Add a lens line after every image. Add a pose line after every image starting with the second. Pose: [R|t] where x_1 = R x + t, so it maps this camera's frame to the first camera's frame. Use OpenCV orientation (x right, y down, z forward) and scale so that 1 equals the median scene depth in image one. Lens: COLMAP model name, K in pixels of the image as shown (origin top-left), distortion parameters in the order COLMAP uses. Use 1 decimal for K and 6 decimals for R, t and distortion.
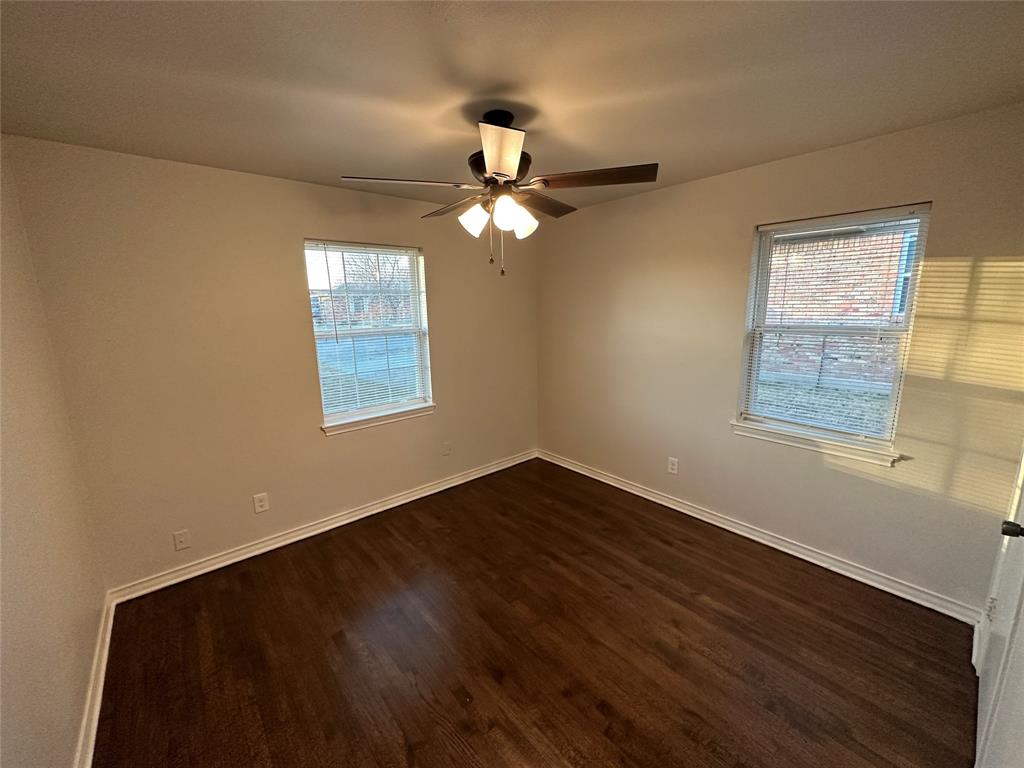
lens RADIAL K [[407.5, 0, 512.7], [0, 407.5, 383.4], [0, 0, 1]] dist [-0.002856, 0.000516]
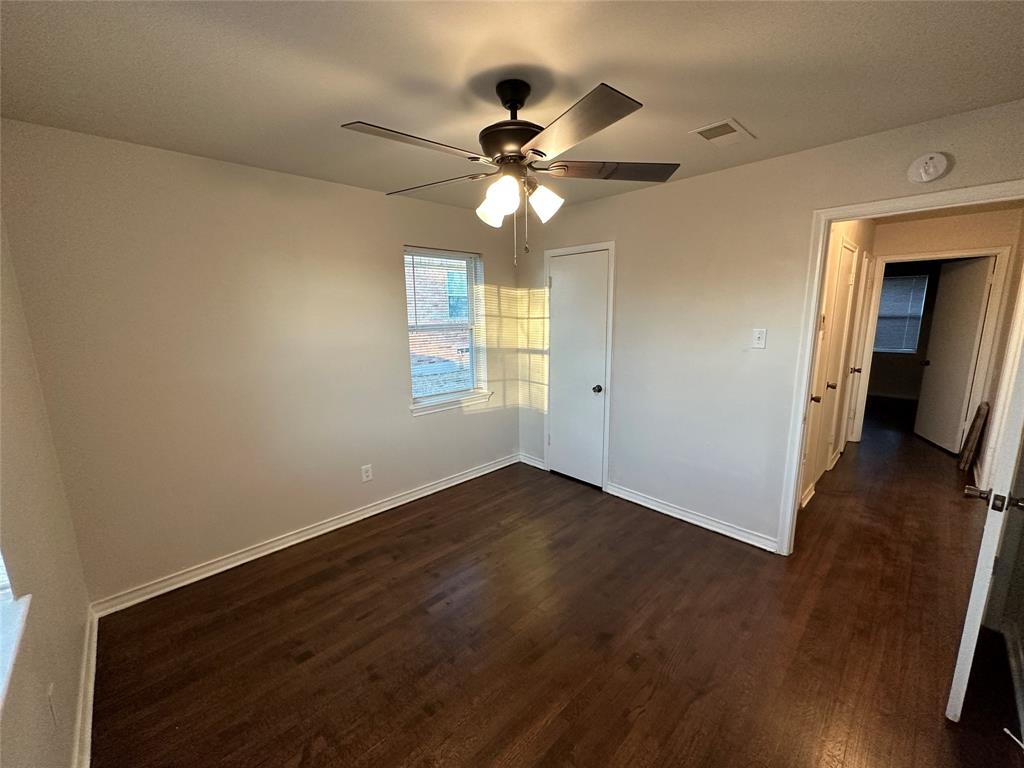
lens RADIAL K [[407.5, 0, 512.7], [0, 407.5, 383.4], [0, 0, 1]] dist [-0.002856, 0.000516]
pose [[-0.057445, -0.159648, 0.985501, -0.776164], [0.207877, 0.963582, 0.168214, -0.136324], [-0.976467, 0.214526, -0.022166, 0.880725]]
